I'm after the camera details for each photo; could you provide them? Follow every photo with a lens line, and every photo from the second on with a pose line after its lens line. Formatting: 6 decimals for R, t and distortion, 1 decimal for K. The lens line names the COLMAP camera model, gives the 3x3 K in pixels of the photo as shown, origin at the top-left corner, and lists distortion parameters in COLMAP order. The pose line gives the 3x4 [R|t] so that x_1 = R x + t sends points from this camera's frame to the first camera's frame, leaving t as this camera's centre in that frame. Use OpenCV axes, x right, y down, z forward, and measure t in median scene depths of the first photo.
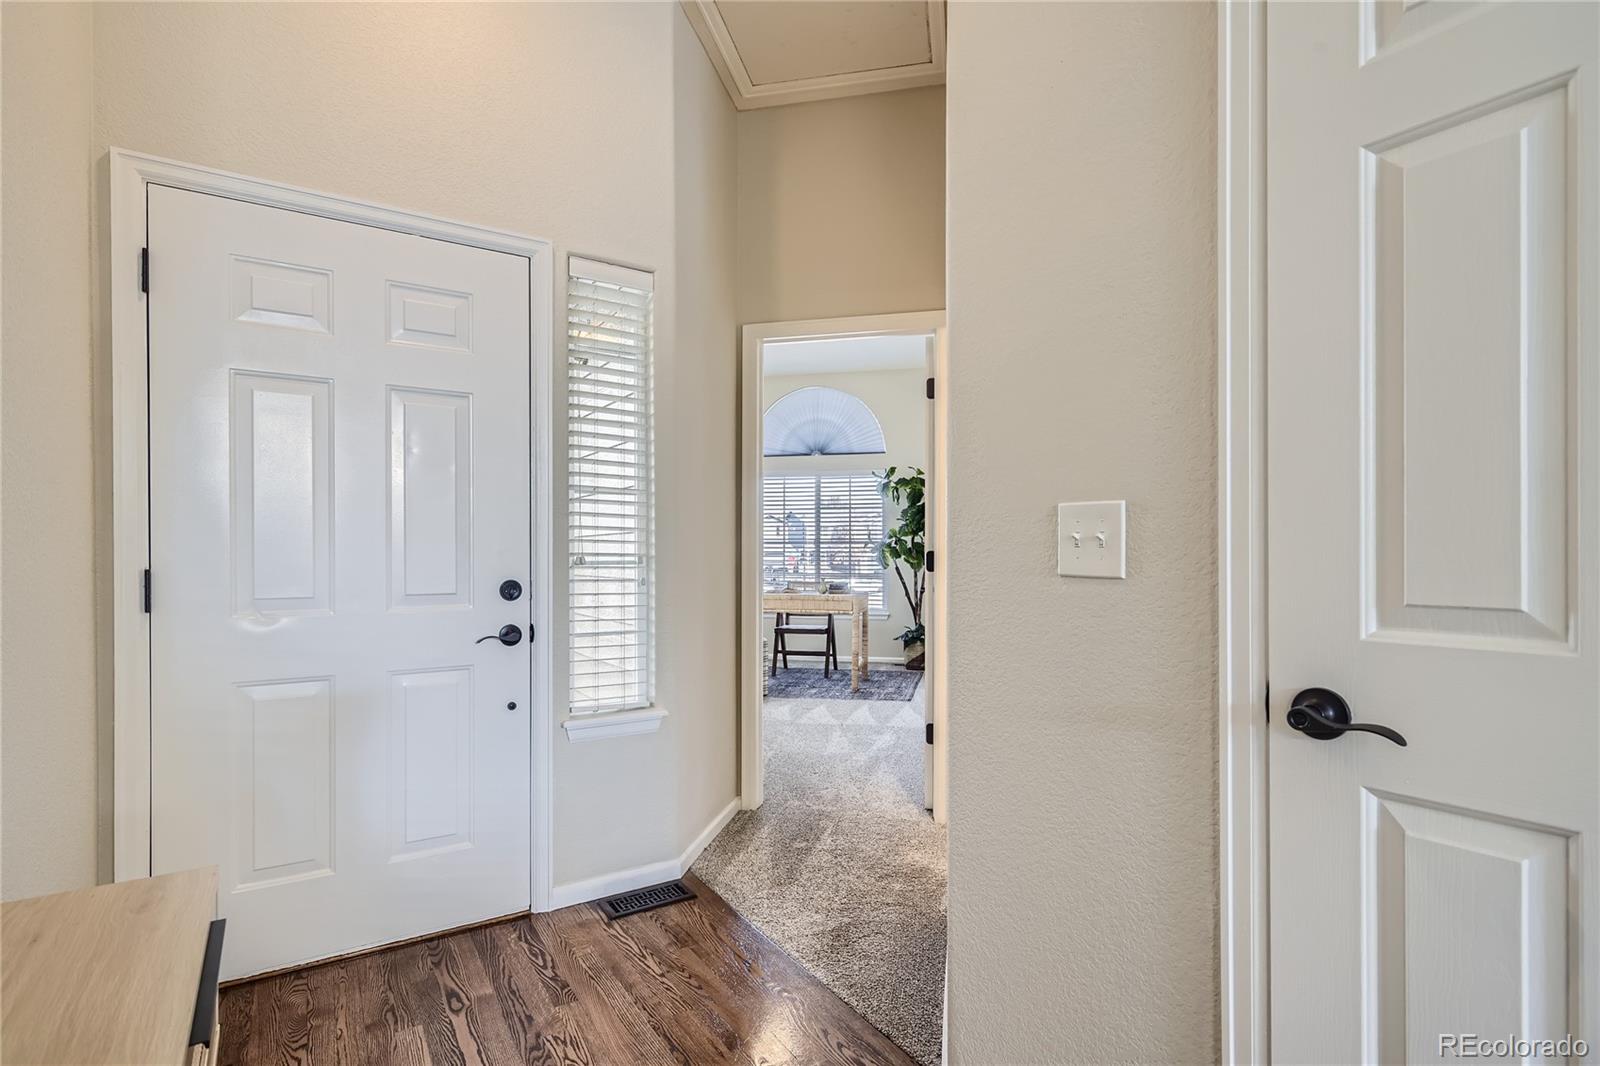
lens RADIAL K [[781.3, 0, 799.0], [0, 781.3, 544.6], [0, 0, 1]] dist [0.010396, -0.003785]
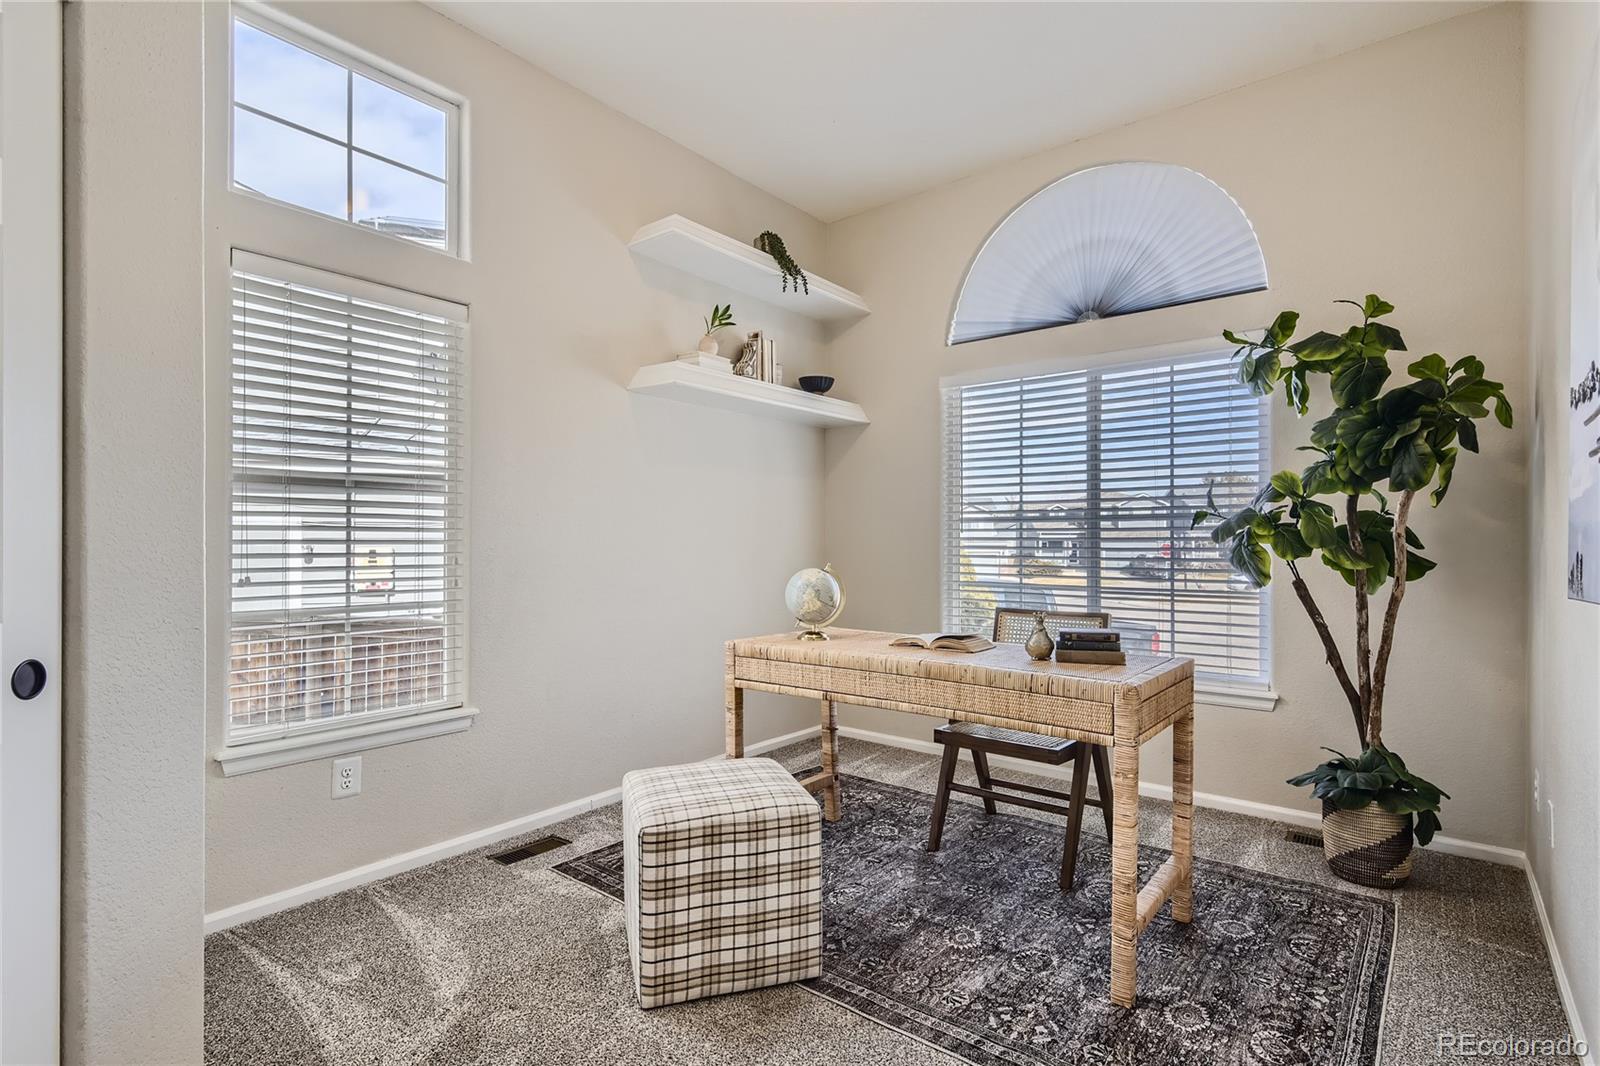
lens RADIAL K [[781.3, 0, 803.6], [0, 781.3, 530.4], [0, 0, 1]] dist [0.010396, -0.003785]
pose [[0.896009, -0.002270, -0.444029, 0.080960], [0.003679, 0.999991, 0.002312, 0.003874], [0.444020, -0.003705, 0.896009, 0.573361]]
